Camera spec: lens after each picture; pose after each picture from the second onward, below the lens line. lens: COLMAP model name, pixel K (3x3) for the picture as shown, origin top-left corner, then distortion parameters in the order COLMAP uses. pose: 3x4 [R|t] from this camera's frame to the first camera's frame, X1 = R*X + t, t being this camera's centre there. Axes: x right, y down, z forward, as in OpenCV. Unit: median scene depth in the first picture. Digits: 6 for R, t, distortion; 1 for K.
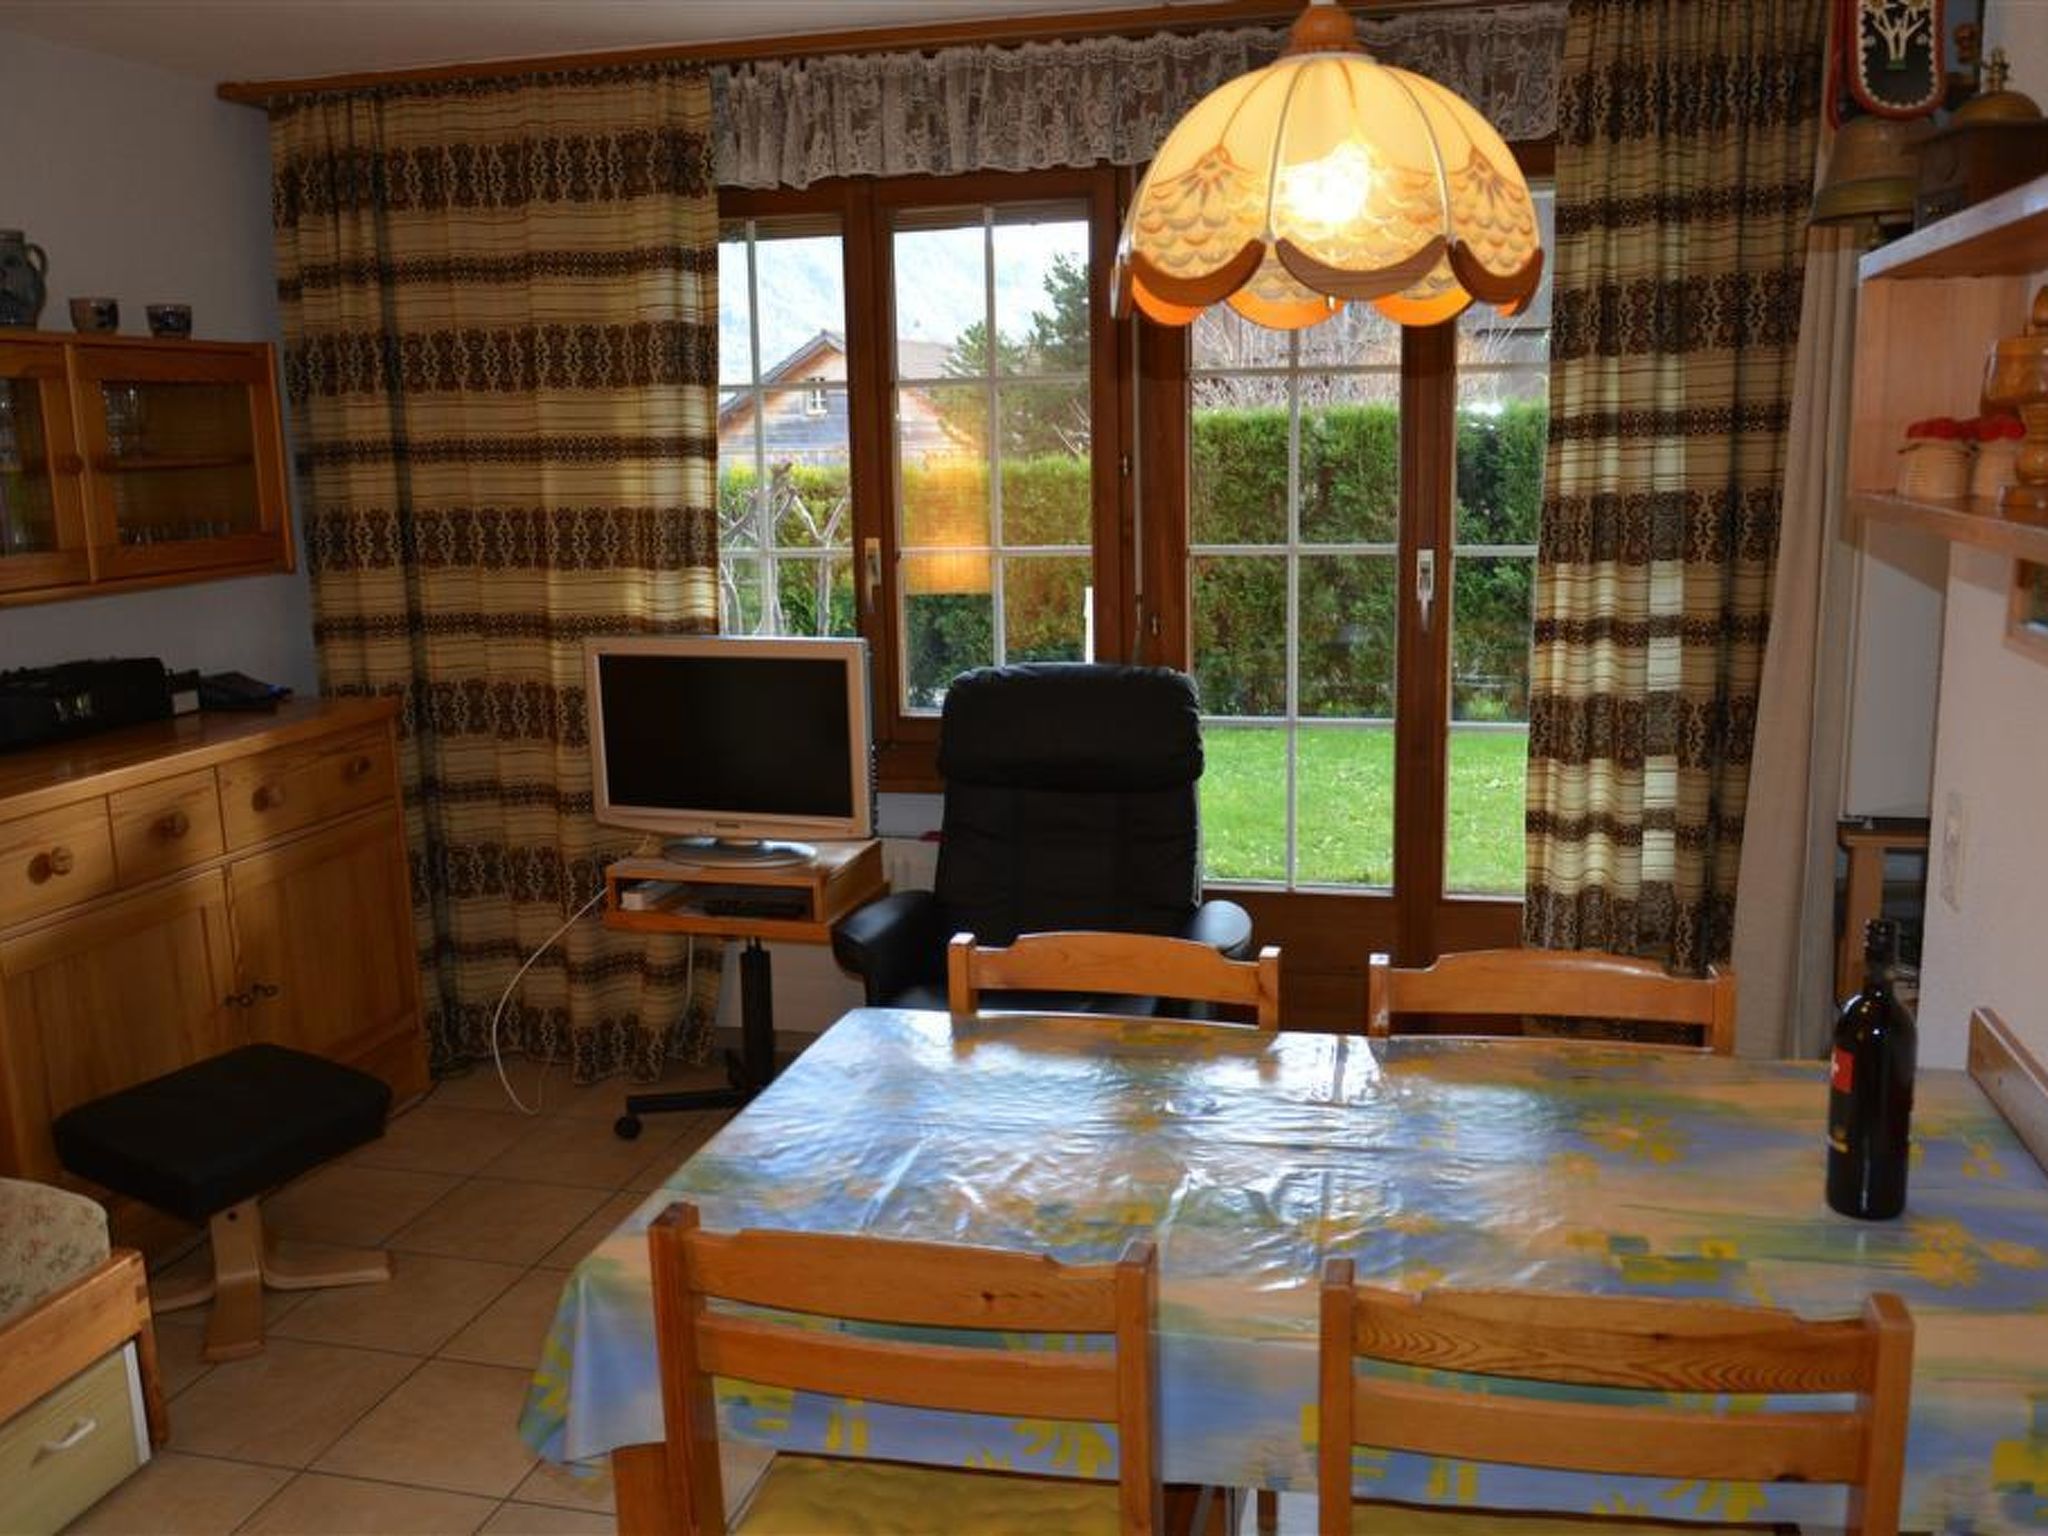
lens RADIAL K [[1770.3, 0, 1022.1], [0, 1770.3, 769.5], [0, 0, 1]] dist [-0.043135, 0.010077]
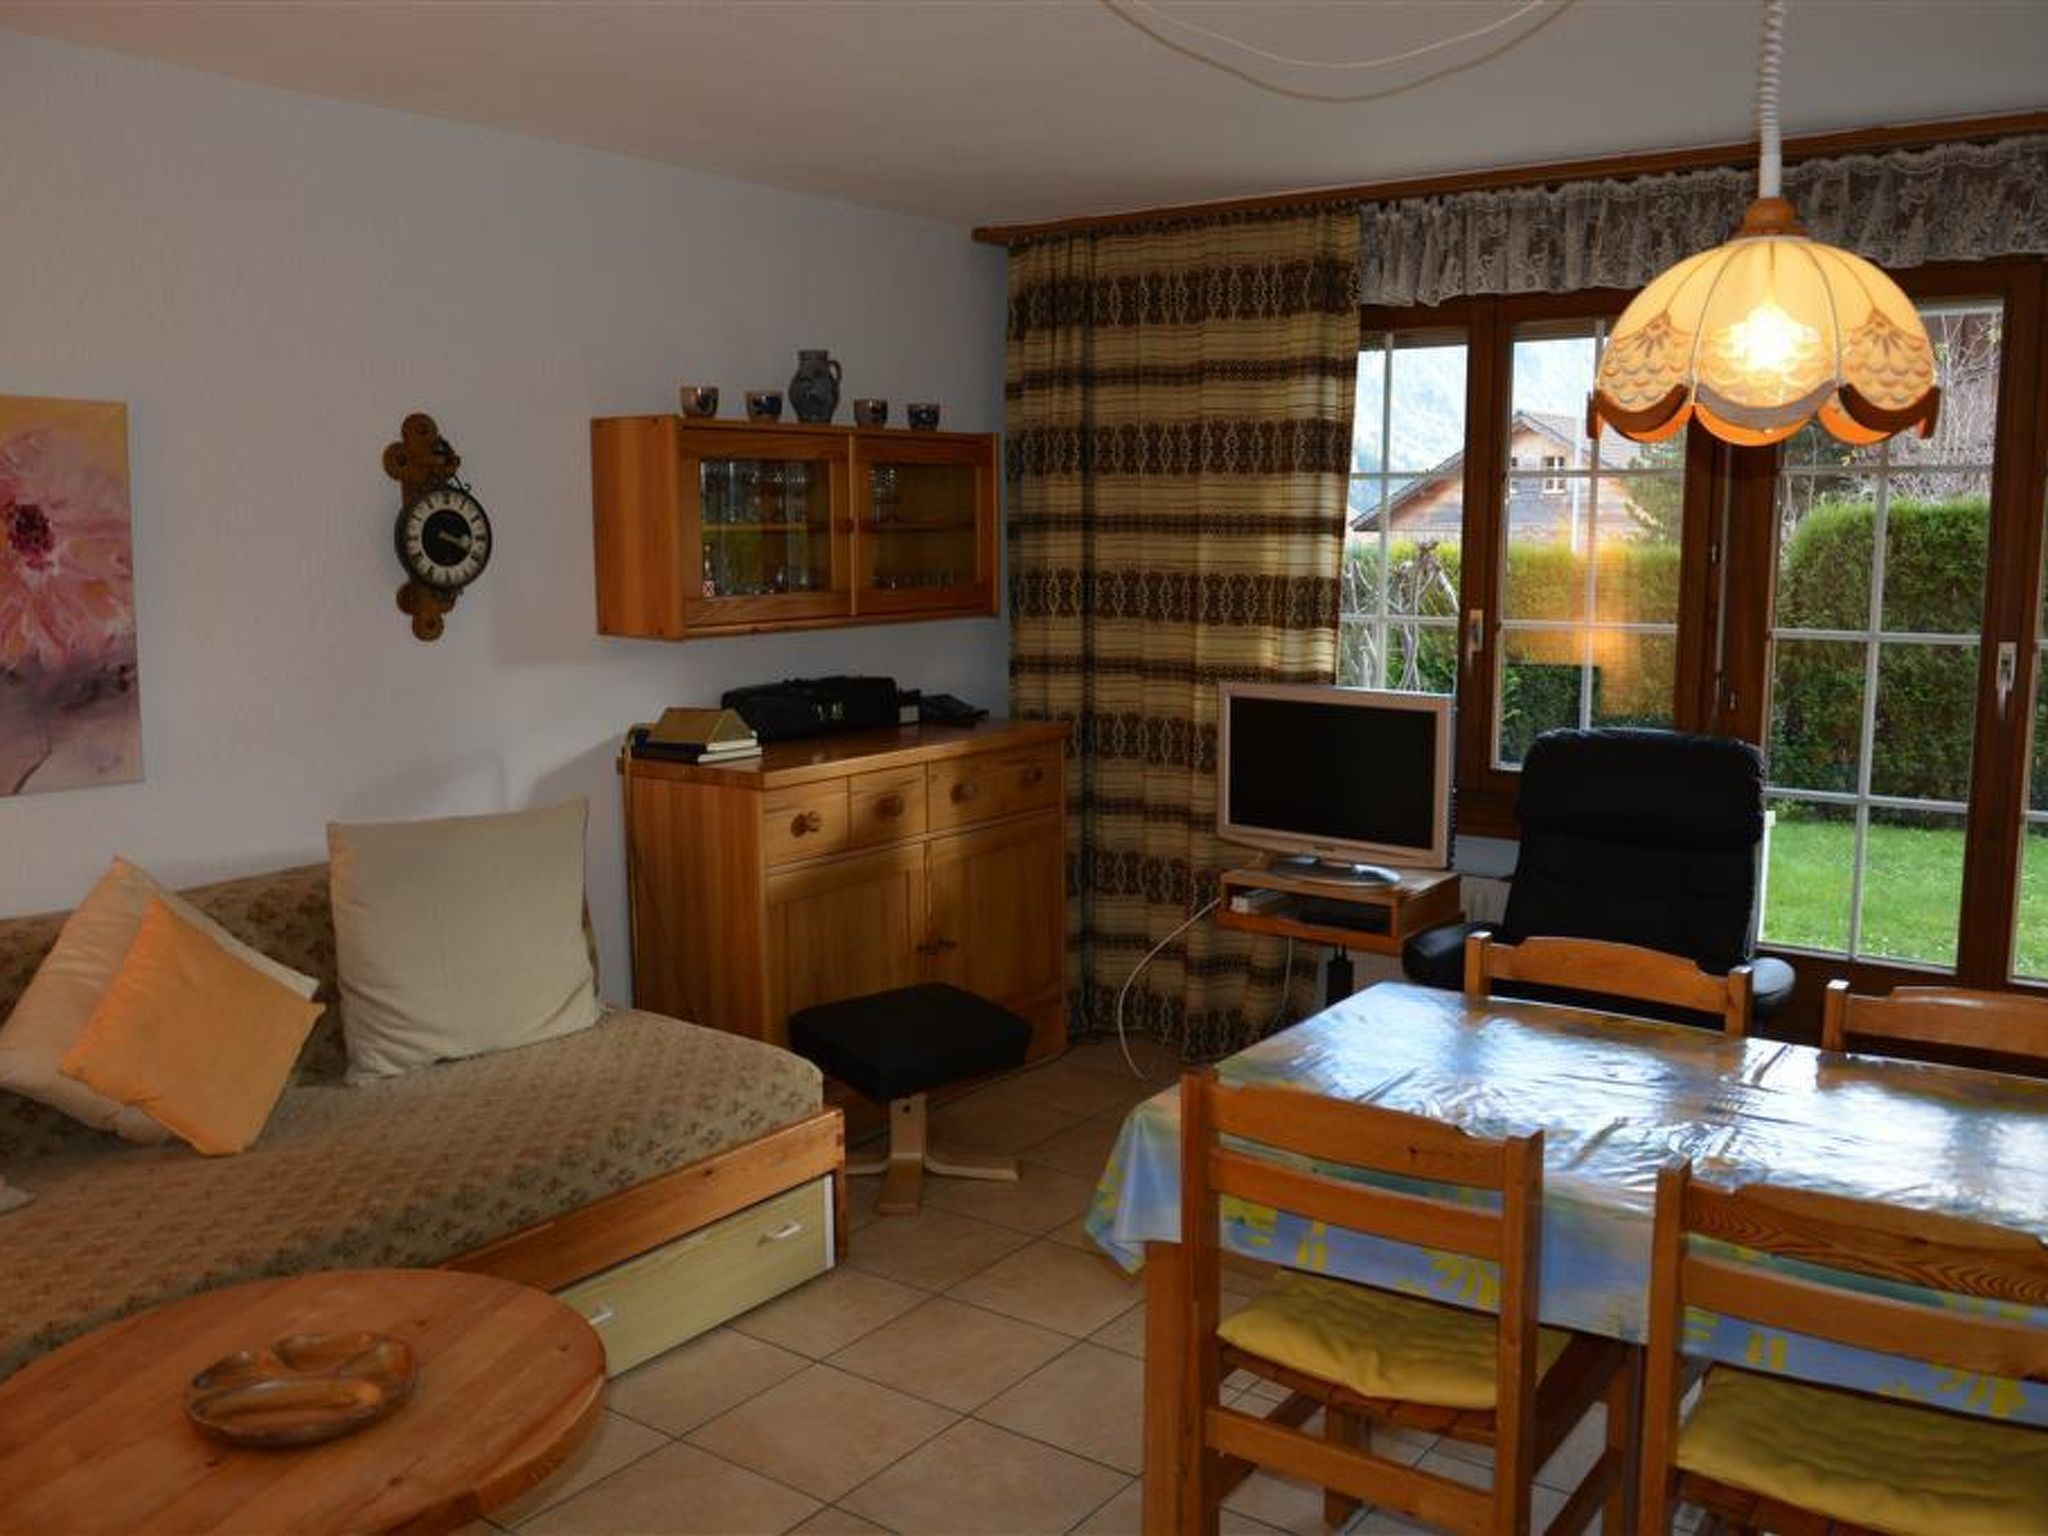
lens RADIAL K [[1770.3, 0, 1023.8], [0, 1770.3, 772.0], [0, 0, 1]] dist [-0.043135, 0.010077]
pose [[0.927513, 0.073227, -0.366548, 0.077045], [-0.087993, 0.995839, -0.023713, 0.028013], [0.363287, 0.054247, 0.930097, -0.168958]]
